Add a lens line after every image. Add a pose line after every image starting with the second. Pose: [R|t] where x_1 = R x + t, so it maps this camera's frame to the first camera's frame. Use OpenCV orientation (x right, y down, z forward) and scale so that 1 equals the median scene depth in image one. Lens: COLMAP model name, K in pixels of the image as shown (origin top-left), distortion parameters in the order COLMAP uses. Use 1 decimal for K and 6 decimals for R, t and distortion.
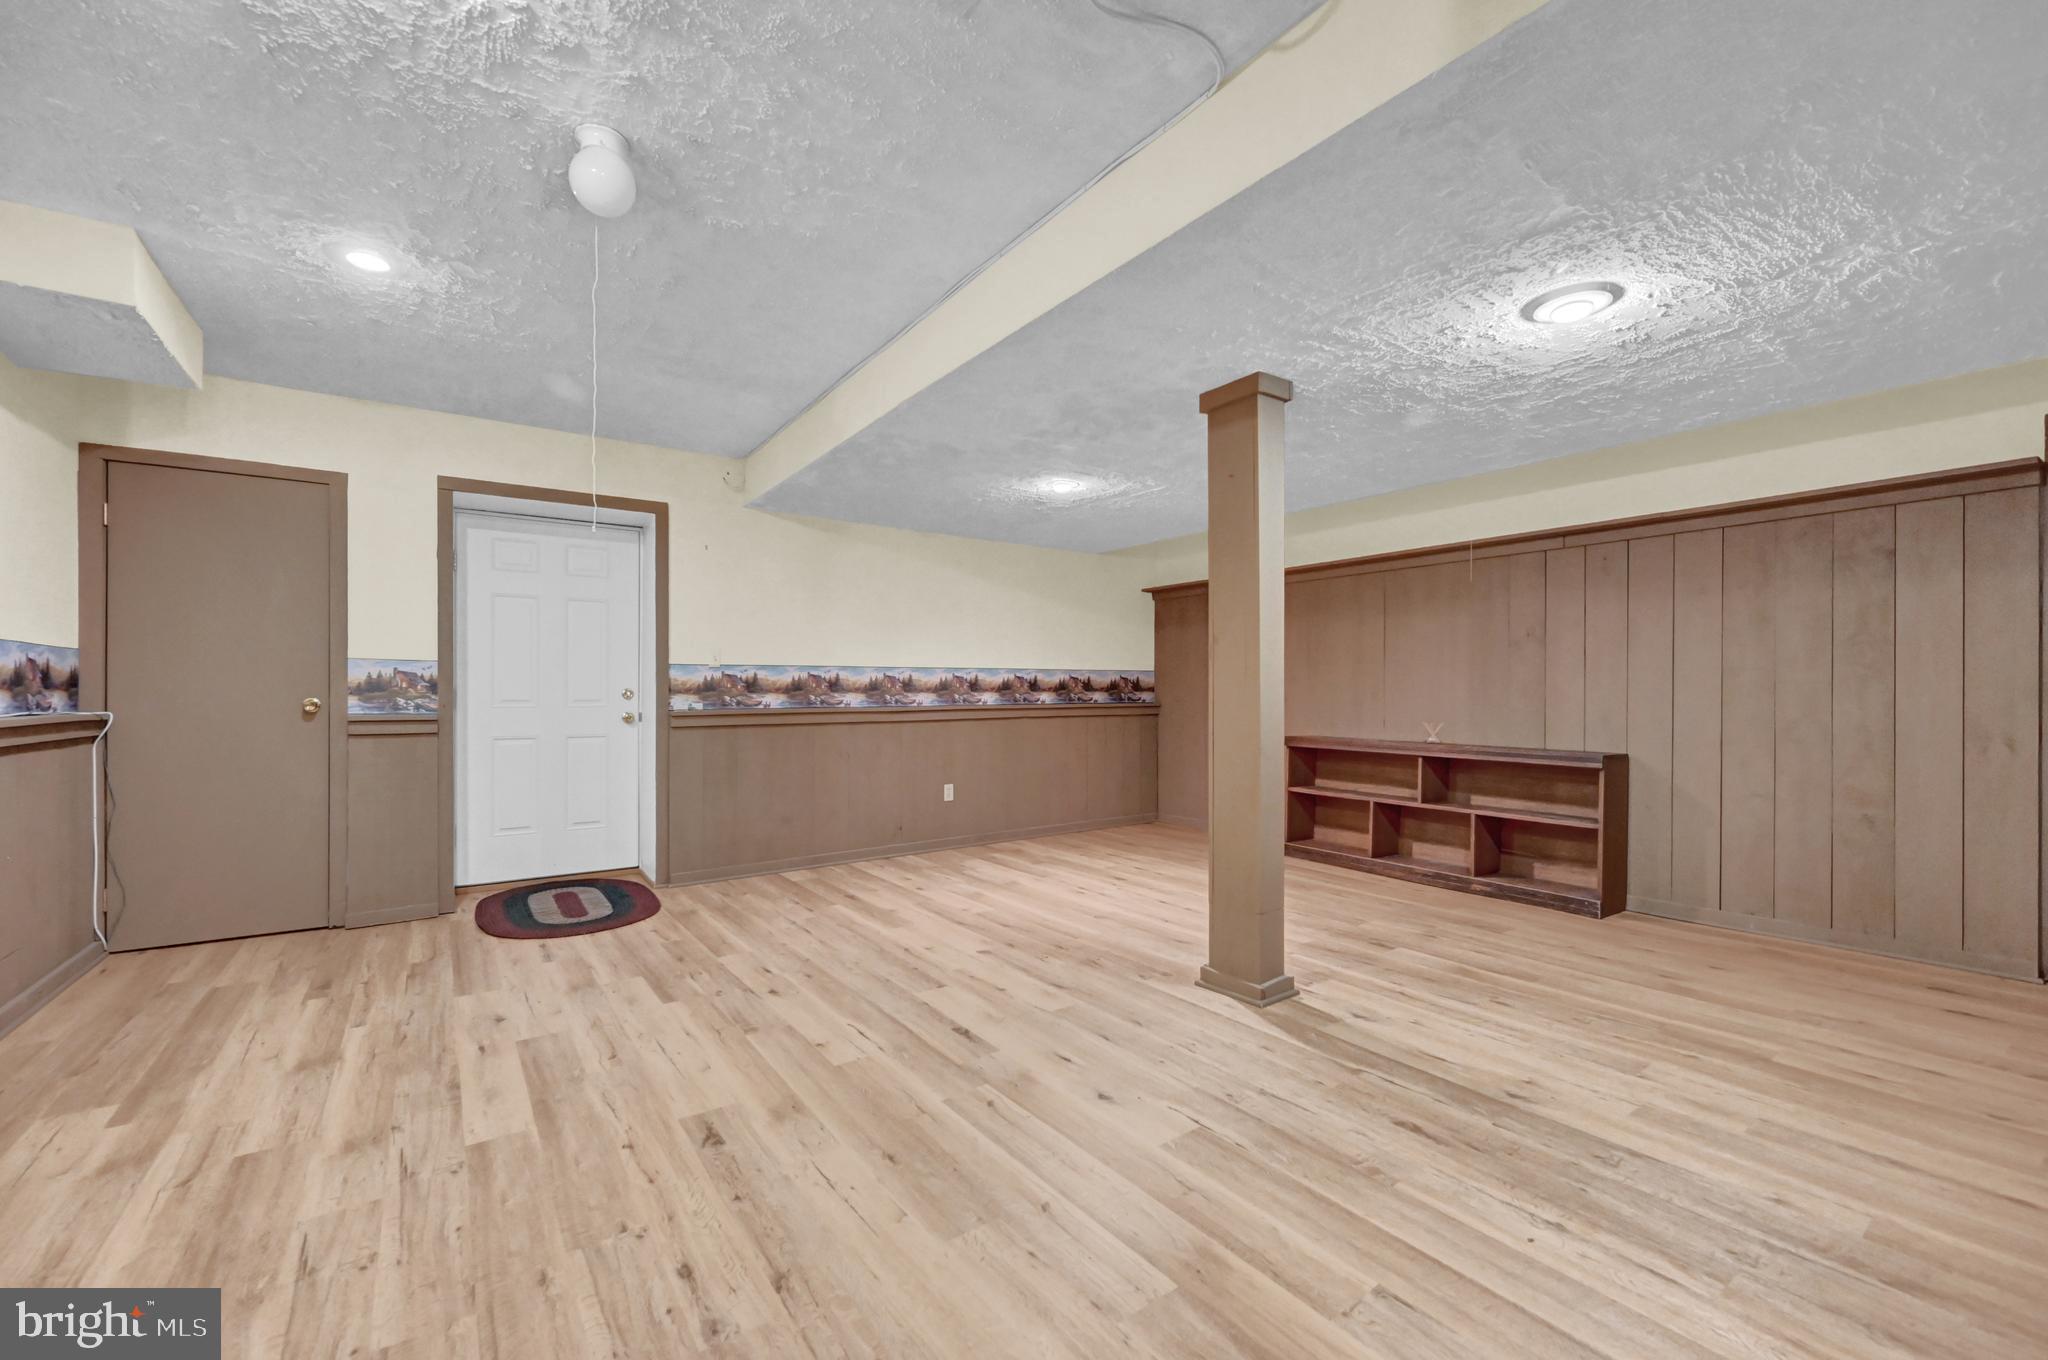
lens RADIAL K [[810.3, 0, 1020.8], [0, 810.3, 720.0], [0, 0, 1]] dist [0.004005, 0.000432]
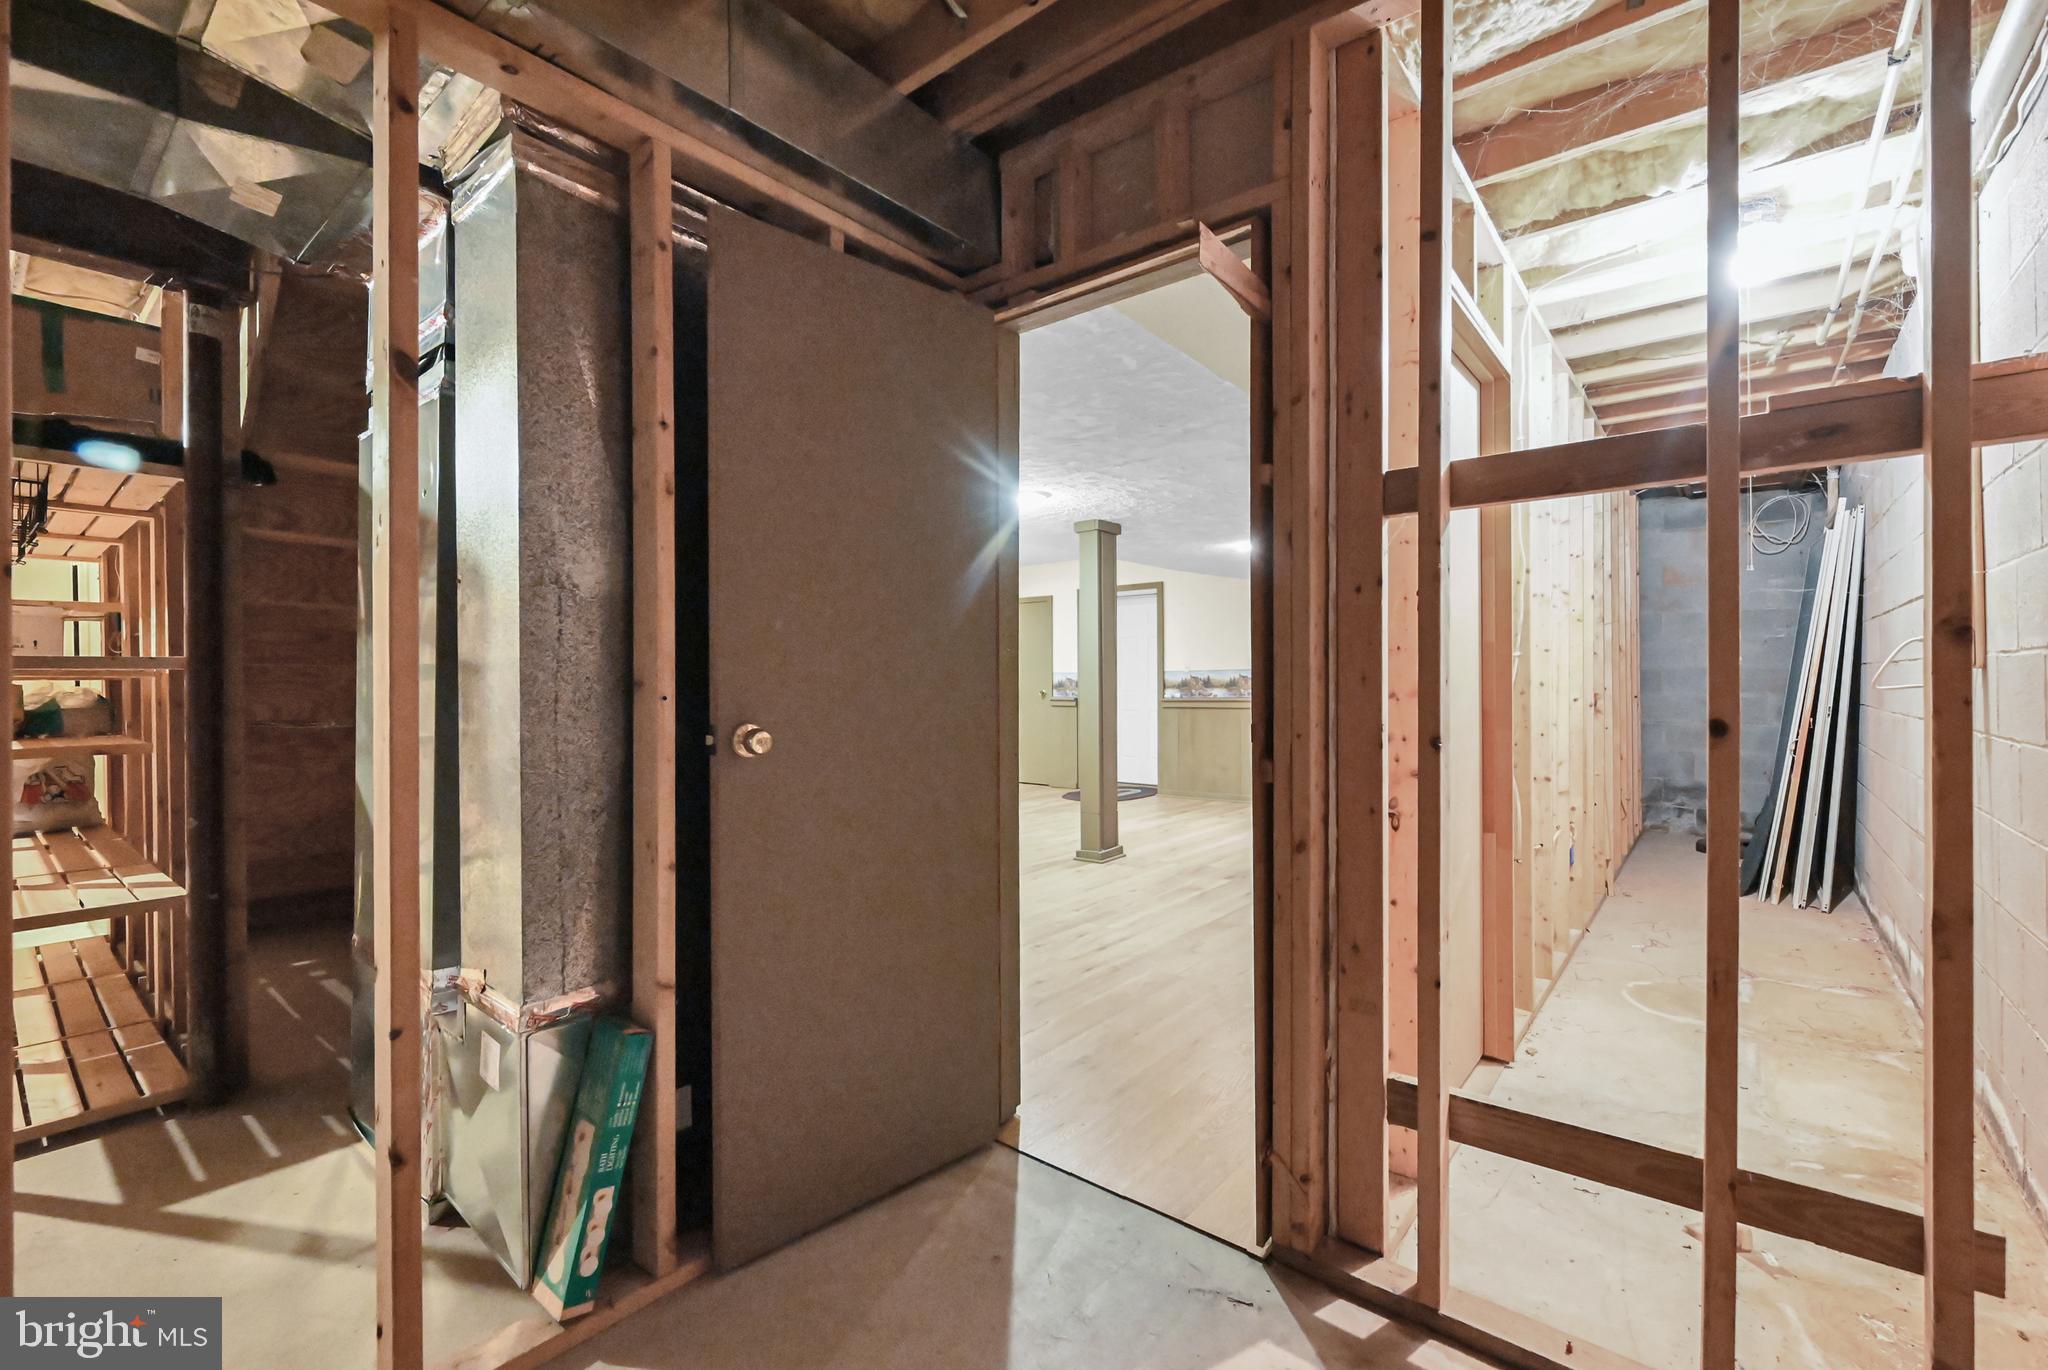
lens RADIAL K [[867.5, 0, 1024.0], [0, 867.5, 685.0], [0, 0, 1]] dist [-0.000947, -0.000116]
pose [[0.256175, -0.000308, -0.966630, 1.514119], [-0.026815, 0.999613, -0.007425, -0.019927], [0.966258, 0.027823, 0.256067, 0.255147]]
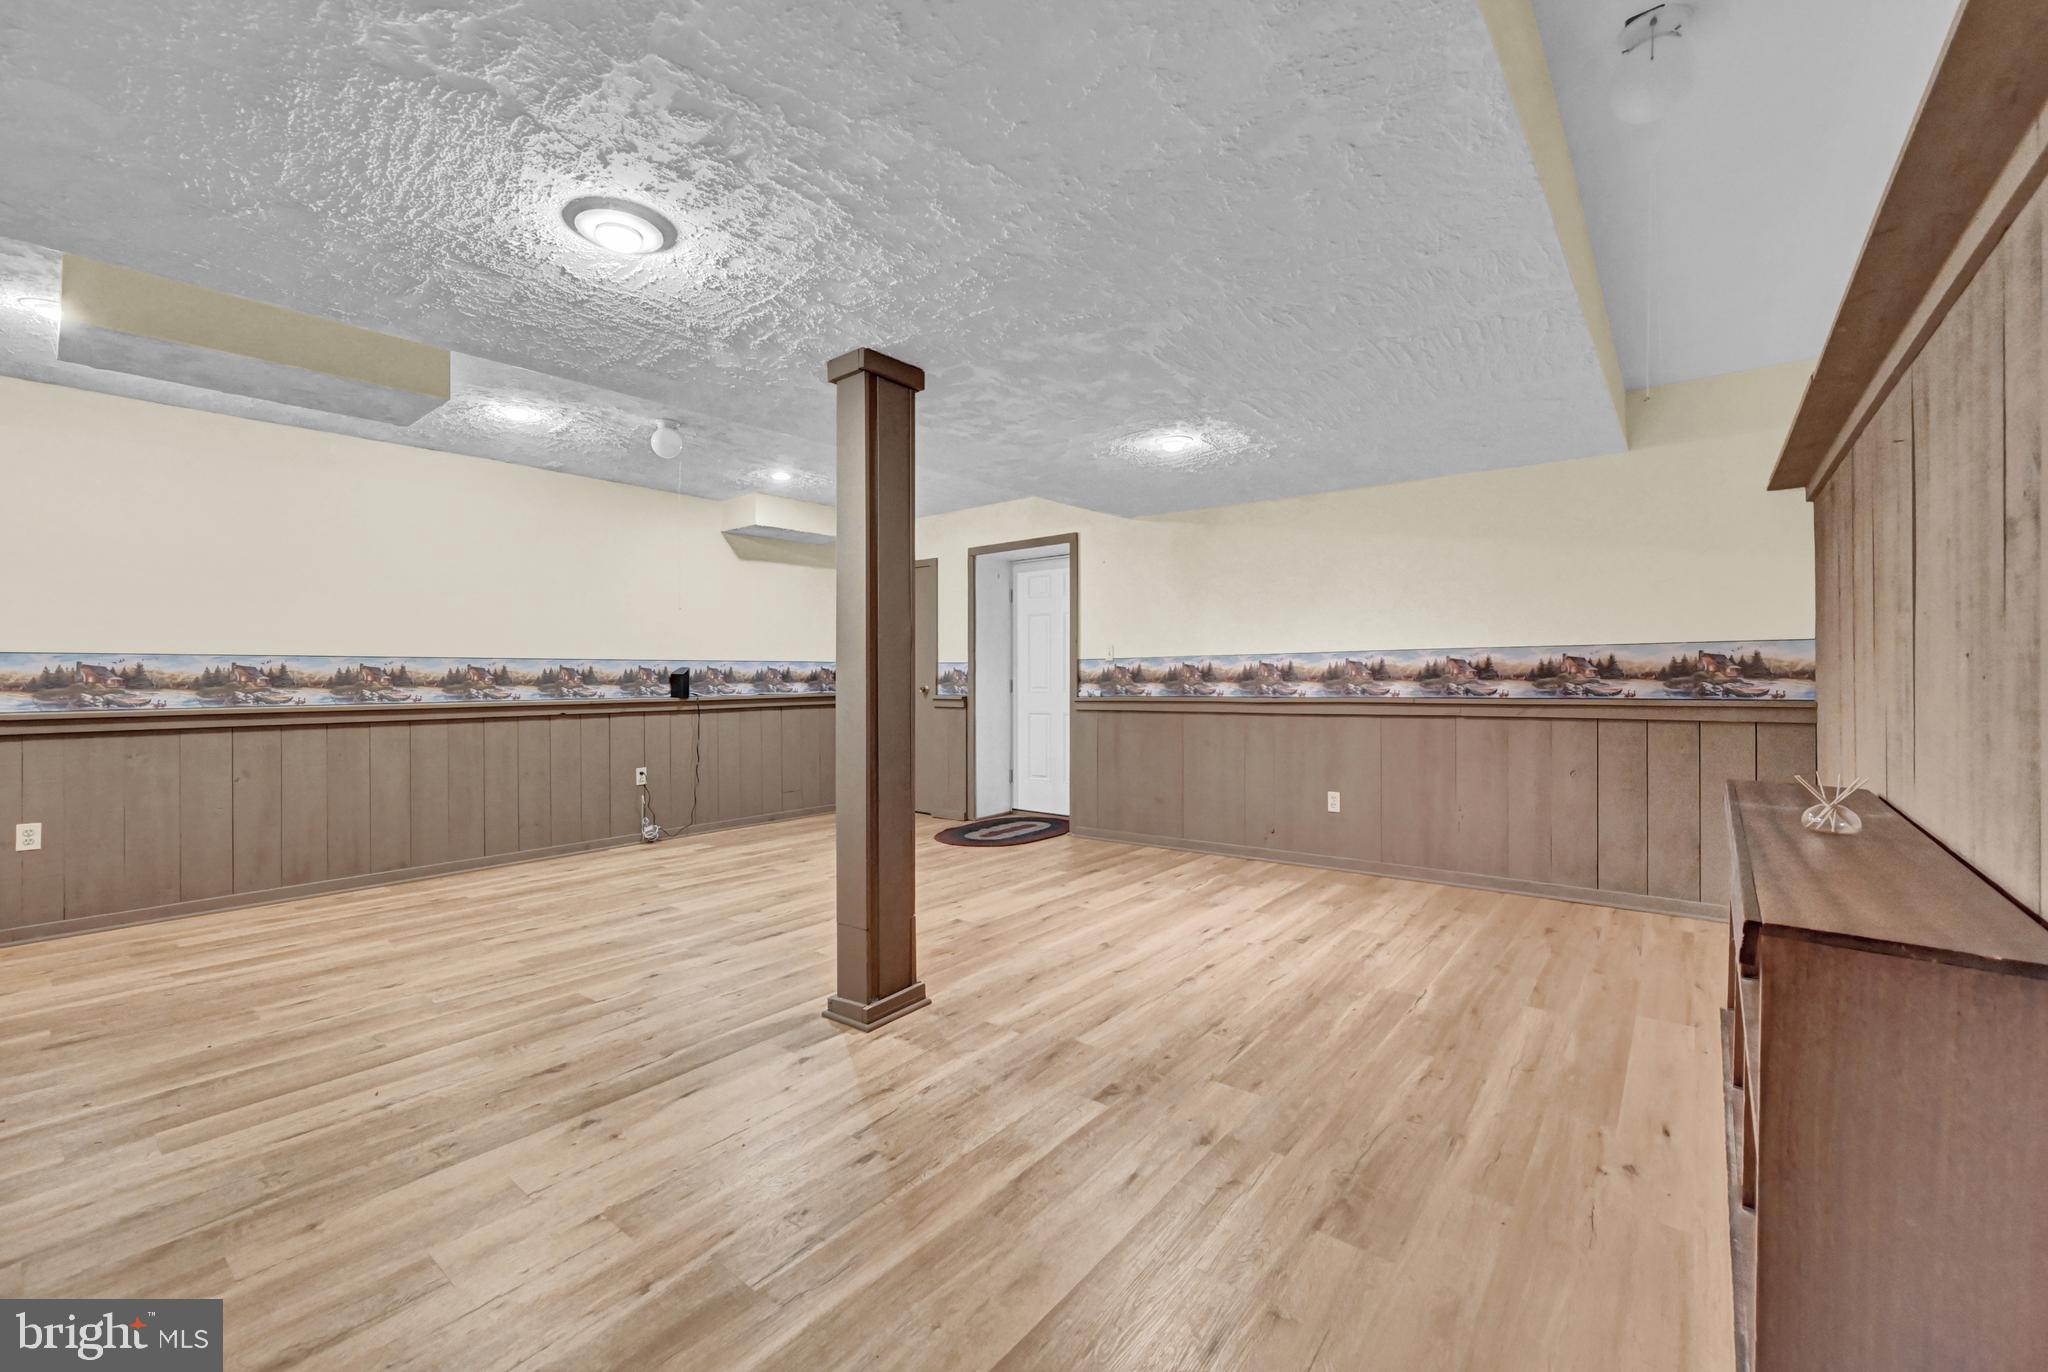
lens RADIAL K [[836.0, 0, 1032.3], [0, 836.0, 686.7], [0, 0, 1]] dist [-0.002946, -0.000507]
pose [[0.280069, 0.007423, -0.959951, 0.905706], [-0.027162, 0.999631, -0.000195, -0.028534], [0.959596, 0.026129, 0.280167, 0.655947]]
